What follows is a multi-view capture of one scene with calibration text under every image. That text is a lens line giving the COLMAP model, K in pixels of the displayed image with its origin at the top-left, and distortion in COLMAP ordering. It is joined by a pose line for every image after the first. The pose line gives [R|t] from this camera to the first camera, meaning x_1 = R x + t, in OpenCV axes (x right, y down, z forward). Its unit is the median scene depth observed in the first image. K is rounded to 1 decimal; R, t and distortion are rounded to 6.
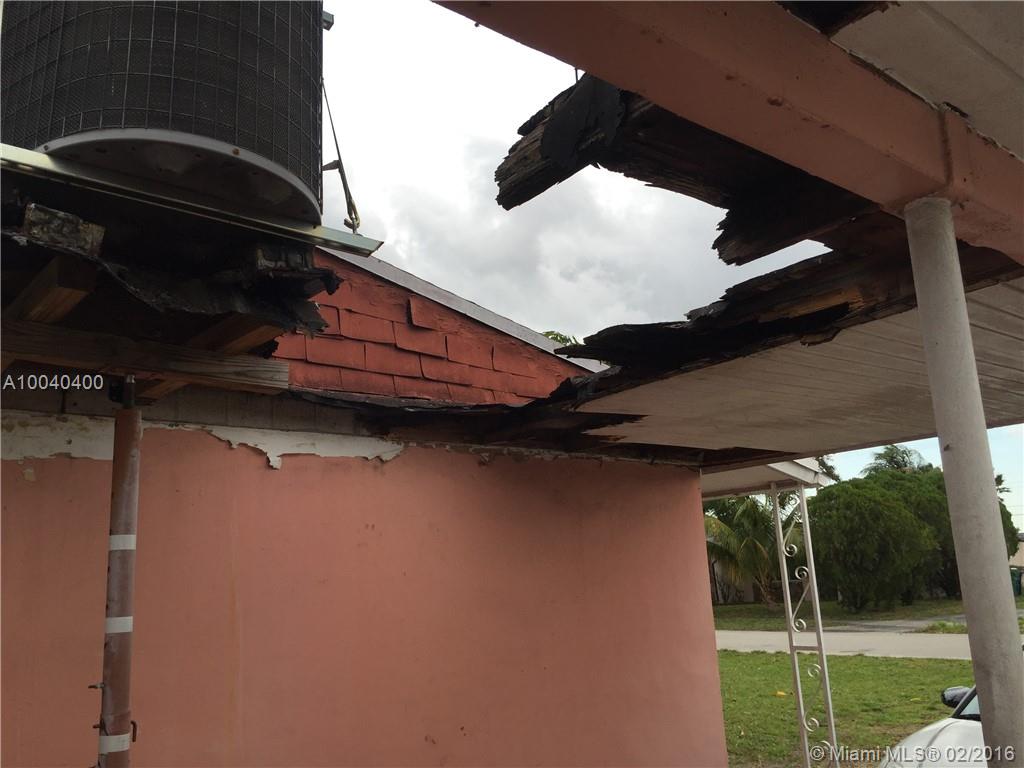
lens RADIAL K [[839.0, 0, 512.0], [0, 839.0, 384.0], [0, 0, 1]] dist [0.008178, 0.001347]
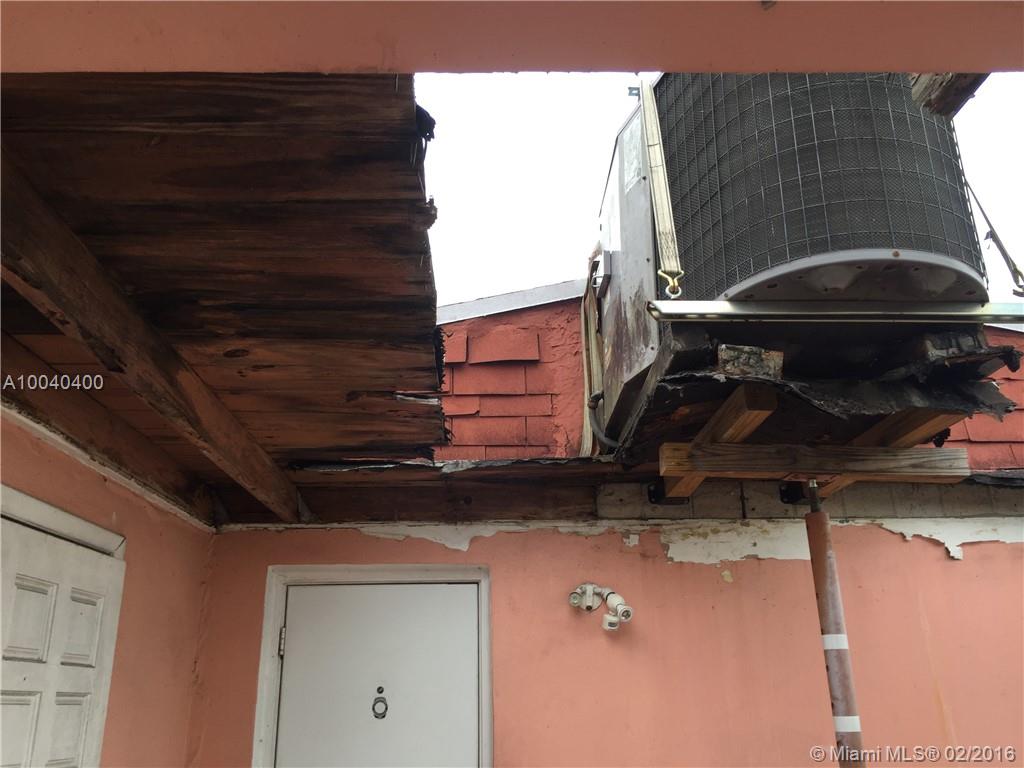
lens RADIAL K [[841.6, 0, 512.0], [0, 841.6, 384.0], [0, 0, 1]] dist [0.010515, -0.000197]
pose [[0.773679, -0.174565, -0.609054, -0.079844], [0.115852, 0.984066, -0.134883, -0.031423], [0.622895, 0.033796, 0.781575, -0.078037]]
